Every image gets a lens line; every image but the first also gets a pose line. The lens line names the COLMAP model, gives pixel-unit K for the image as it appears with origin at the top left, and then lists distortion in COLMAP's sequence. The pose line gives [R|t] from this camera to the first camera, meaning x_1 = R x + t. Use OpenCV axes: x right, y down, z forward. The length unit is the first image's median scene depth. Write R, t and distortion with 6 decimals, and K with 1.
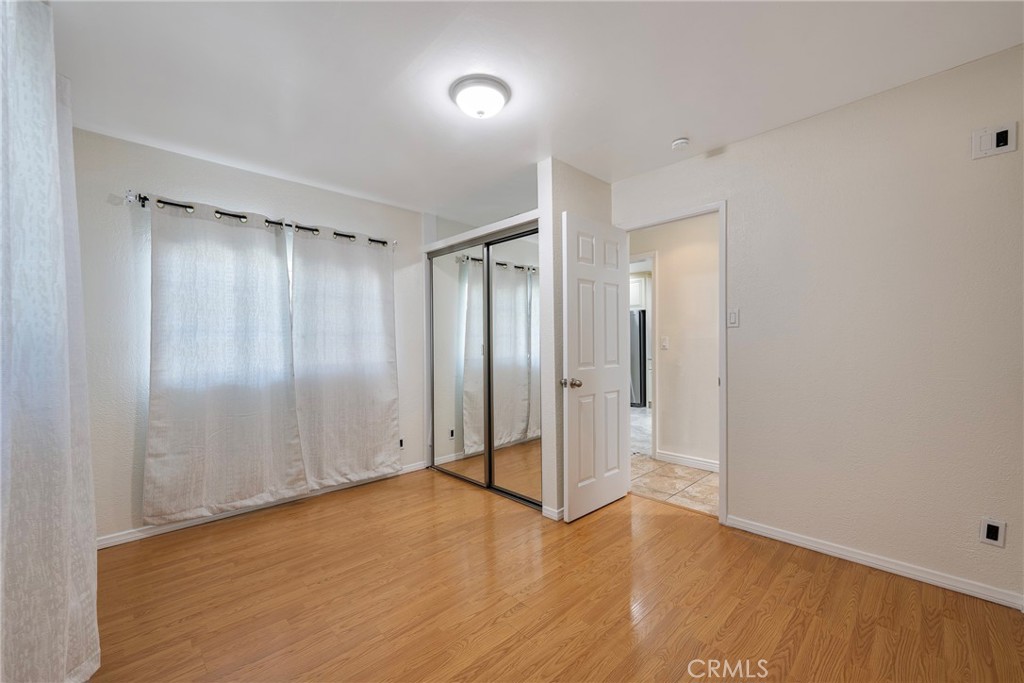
lens RADIAL K [[408.3, 0, 511.3], [0, 408.3, 343.8], [0, 0, 1]] dist [-0.003574, 0.000833]
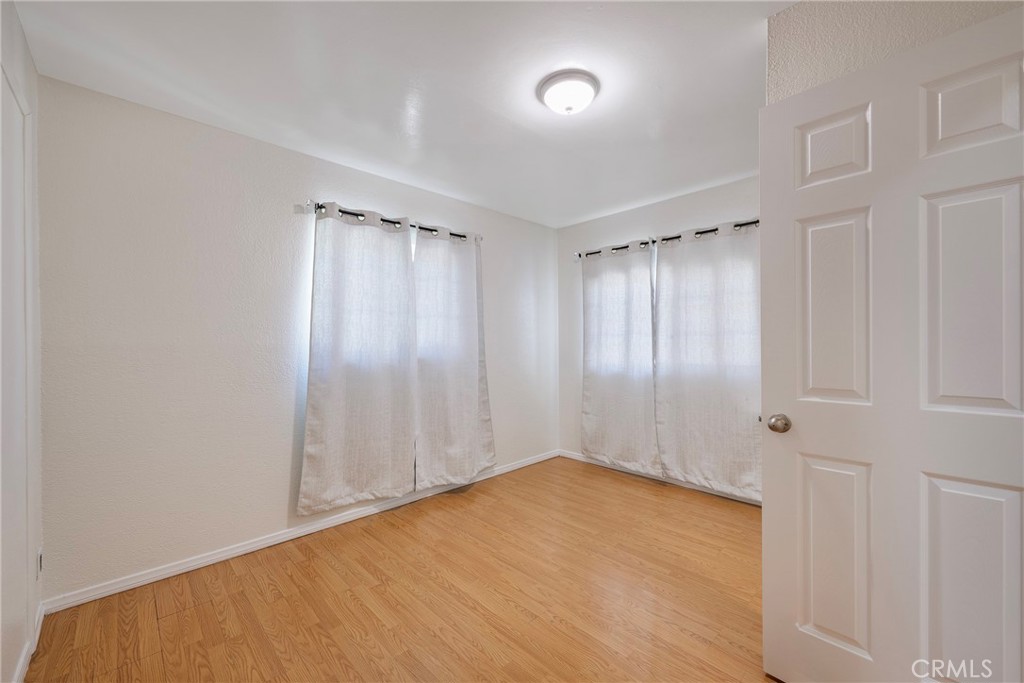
lens RADIAL K [[408.3, 0, 511.4], [0, 408.3, 343.4], [0, 0, 1]] dist [-0.003574, 0.000833]
pose [[-0.001381, 0.007151, -0.999973, 0.655275], [0.005215, 0.999961, 0.007144, -0.012176], [0.999985, -0.005205, -0.001418, 0.628496]]
